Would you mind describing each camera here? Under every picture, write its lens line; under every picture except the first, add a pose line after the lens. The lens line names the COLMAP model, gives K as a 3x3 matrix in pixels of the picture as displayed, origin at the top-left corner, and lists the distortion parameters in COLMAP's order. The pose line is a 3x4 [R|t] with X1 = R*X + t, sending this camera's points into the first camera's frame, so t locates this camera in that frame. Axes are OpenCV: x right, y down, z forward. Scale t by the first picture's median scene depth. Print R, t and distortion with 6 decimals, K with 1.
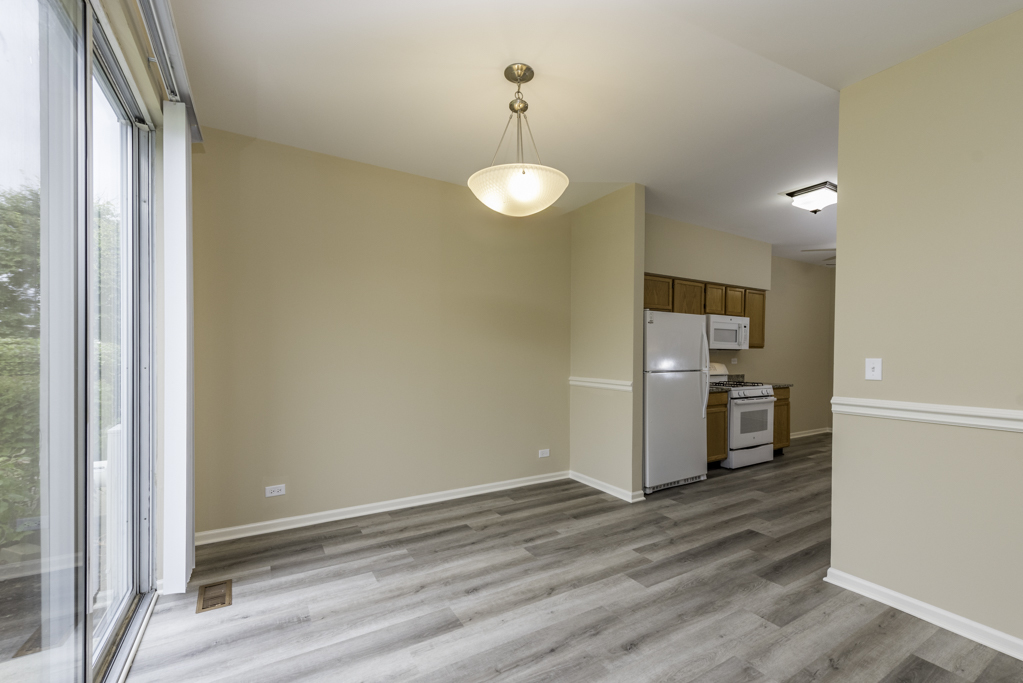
lens RADIAL K [[425.5, 0, 503.4], [0, 425.5, 358.0], [0, 0, 1]] dist [0.012064, -0.003068]
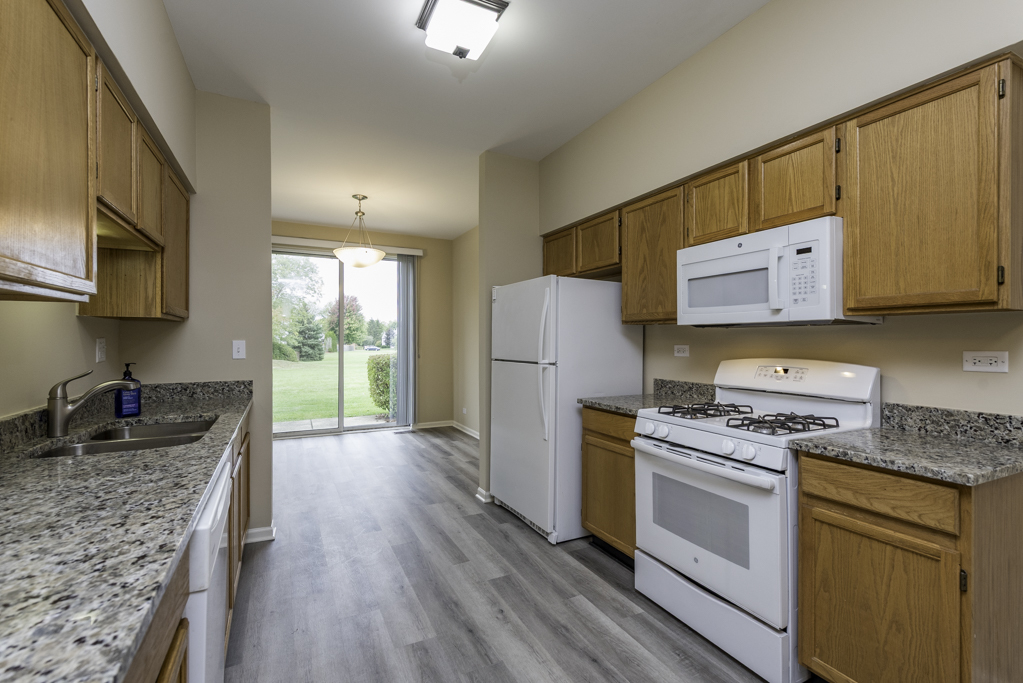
lens RADIAL K [[469.1, 0, 525.5], [0, 469.1, 336.7], [0, 0, 1]] dist [-0.010943, -0.000646]
pose [[-0.052811, -0.018008, -0.998442, 1.507548], [-0.014373, 0.999748, -0.017272, 0.002488], [0.998501, 0.013439, -0.053057, 1.307253]]
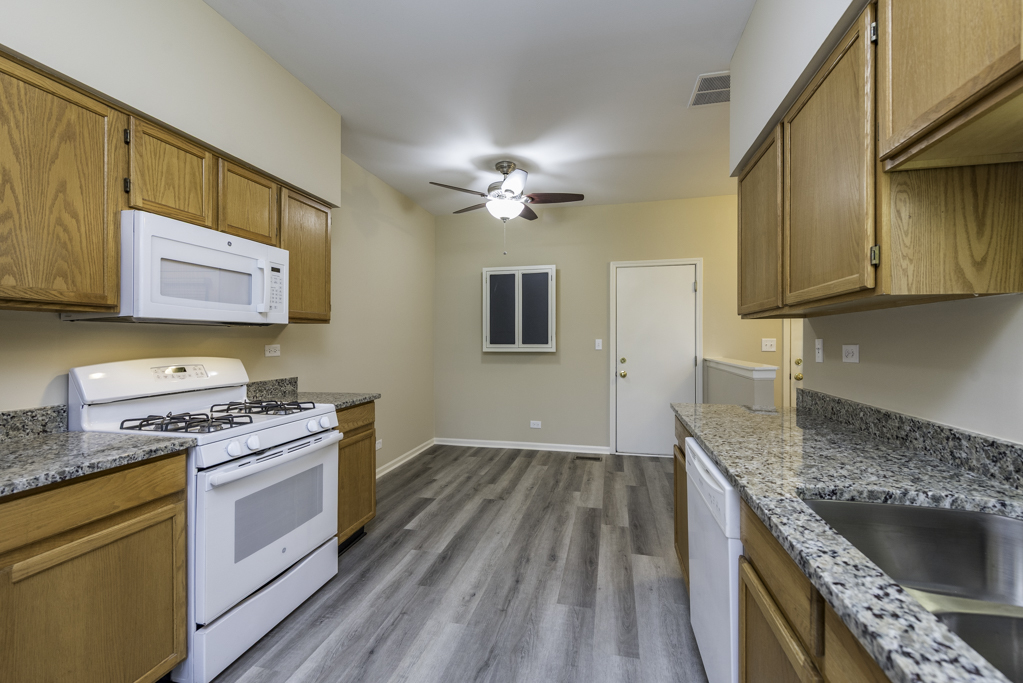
lens RADIAL K [[437.7, 0, 507.3], [0, 437.7, 339.2], [0, 0, 1]] dist [0.014656, -0.004210]
pose [[0.695159, -0.011884, 0.718758, 0.662083], [0.017392, 0.999849, -0.000290, -0.000776], [-0.718645, 0.012702, 0.695261, 0.861285]]
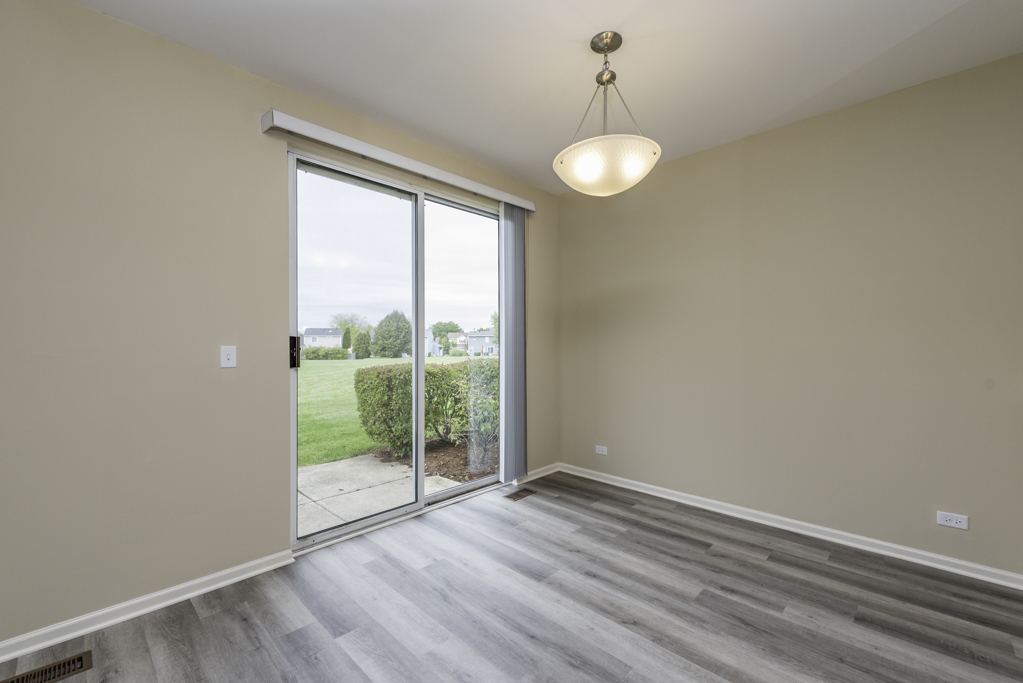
lens RADIAL K [[425.5, 0, 544.4], [0, 425.5, 349.1], [0, 0, 1]] dist [0.012064, -0.003068]
pose [[0.302390, -0.000142, -0.953184, 0.626160], [-0.007032, 0.999972, -0.002380, 0.001769], [0.953158, 0.007422, 0.302380, 0.411271]]
